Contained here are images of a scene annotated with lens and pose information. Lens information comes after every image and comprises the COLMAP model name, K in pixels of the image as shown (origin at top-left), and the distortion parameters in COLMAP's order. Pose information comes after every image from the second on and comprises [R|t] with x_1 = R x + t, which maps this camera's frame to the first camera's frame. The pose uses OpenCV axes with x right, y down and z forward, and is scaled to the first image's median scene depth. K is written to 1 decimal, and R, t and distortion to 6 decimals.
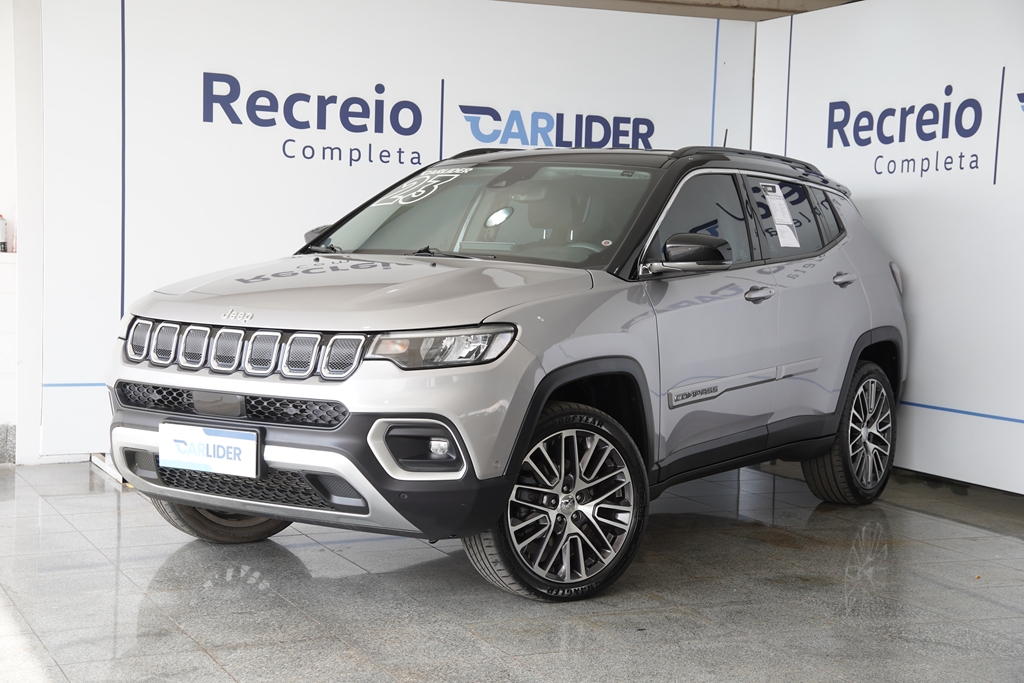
lens RADIAL K [[1625.3, 0, 506.3], [0, 1625.3, 333.1], [0, 0, 1]] dist [0.246887, 0.000000]
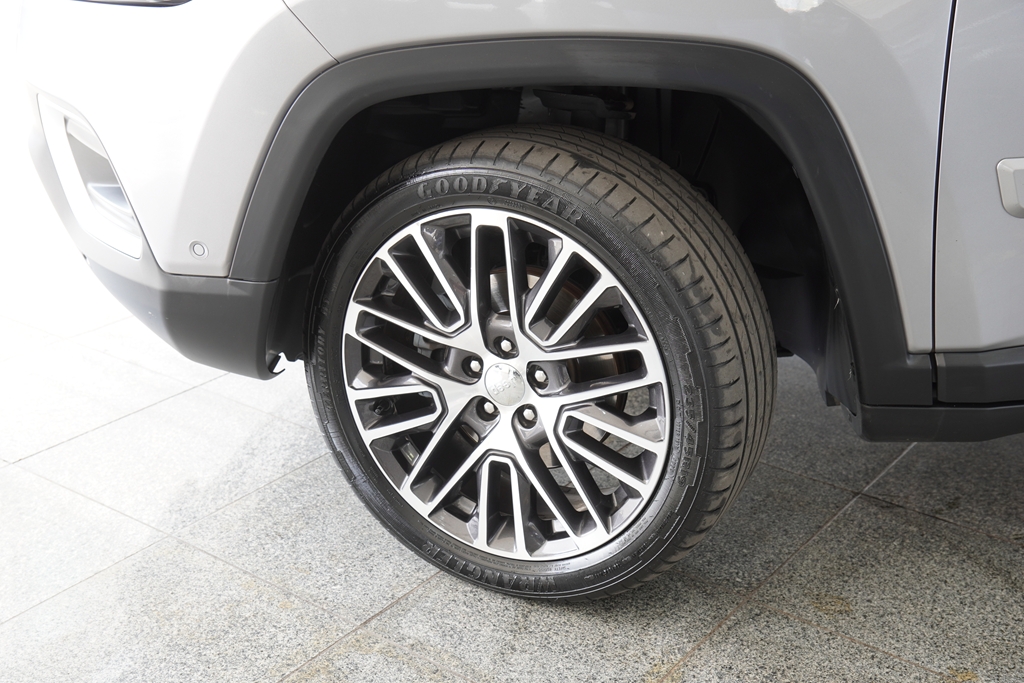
lens RADIAL K [[1308.3, 0, 511.1], [0, 1308.3, 343.4], [0, 0, 1]] dist [-0.002999, 0.000000]
pose [[0.478509, 0.328134, -0.814467, 0.225606], [-0.046472, 0.935716, 0.349680, -0.015591], [0.876852, -0.129475, 0.462998, 0.622676]]
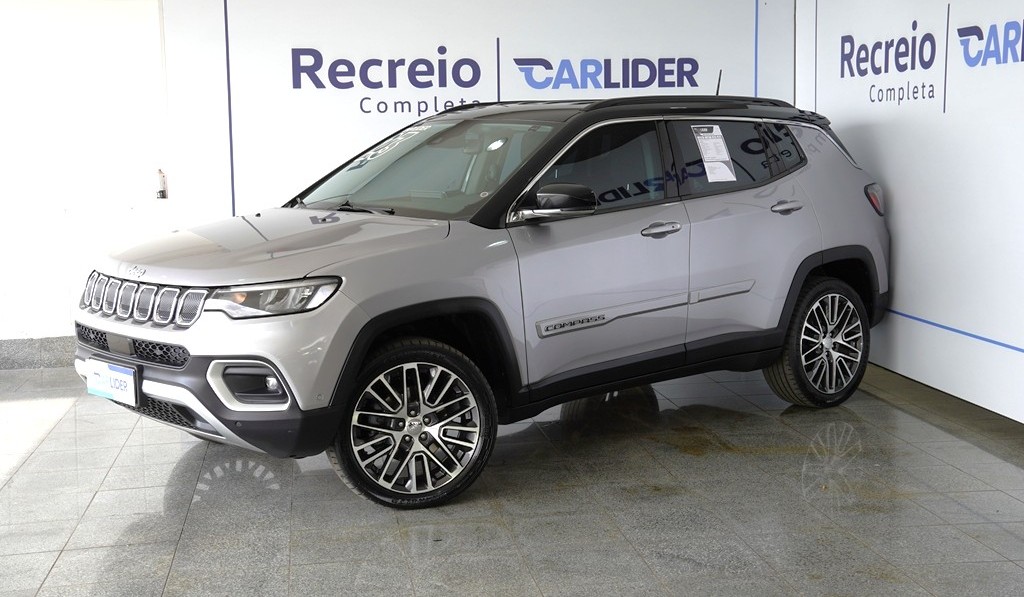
lens RADIAL K [[1348.7, 0, 510.8], [0, 1348.7, 258.6], [0, 0, 1]] dist [0.091821, 0.000000]
pose [[0.960476, -0.017508, -0.277811, 0.274722], [0.027960, 0.999041, 0.033705, -0.033318], [0.276954, -0.040141, 0.960044, 0.070818]]
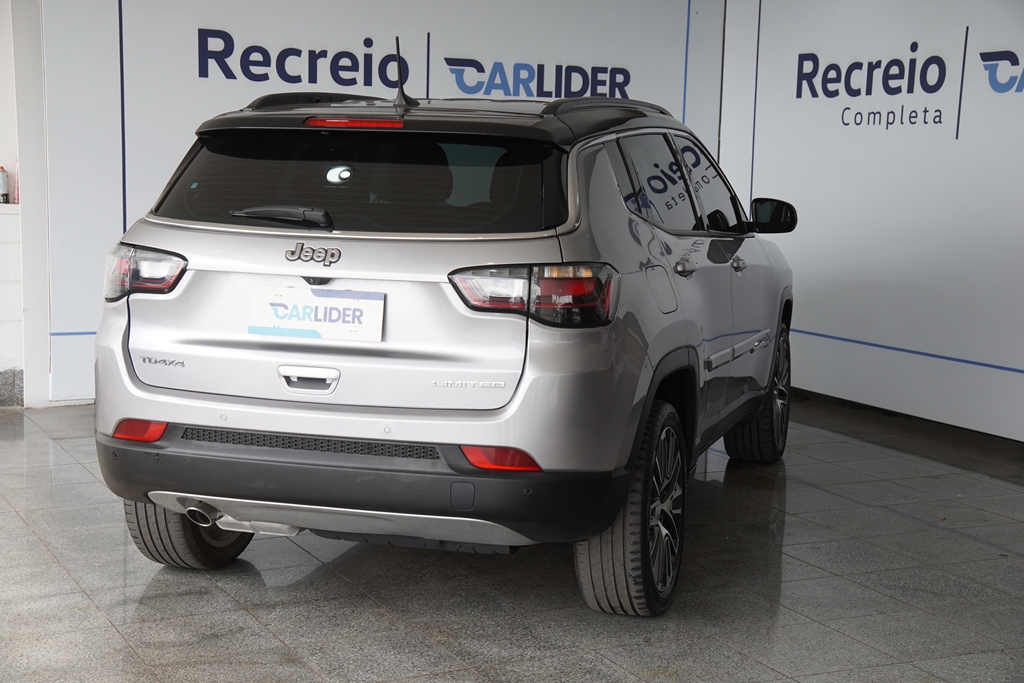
lens RADIAL K [[1582.9, 0, 507.8], [0, 1582.9, 338.3], [0, 0, 1]] dist [0.224338, 0.000000]
pose [[0.999353, -0.007605, 0.035157, -0.029702], [0.005277, 0.997816, 0.065842, -0.033068], [-0.035581, -0.065614, 0.997211, -0.023223]]
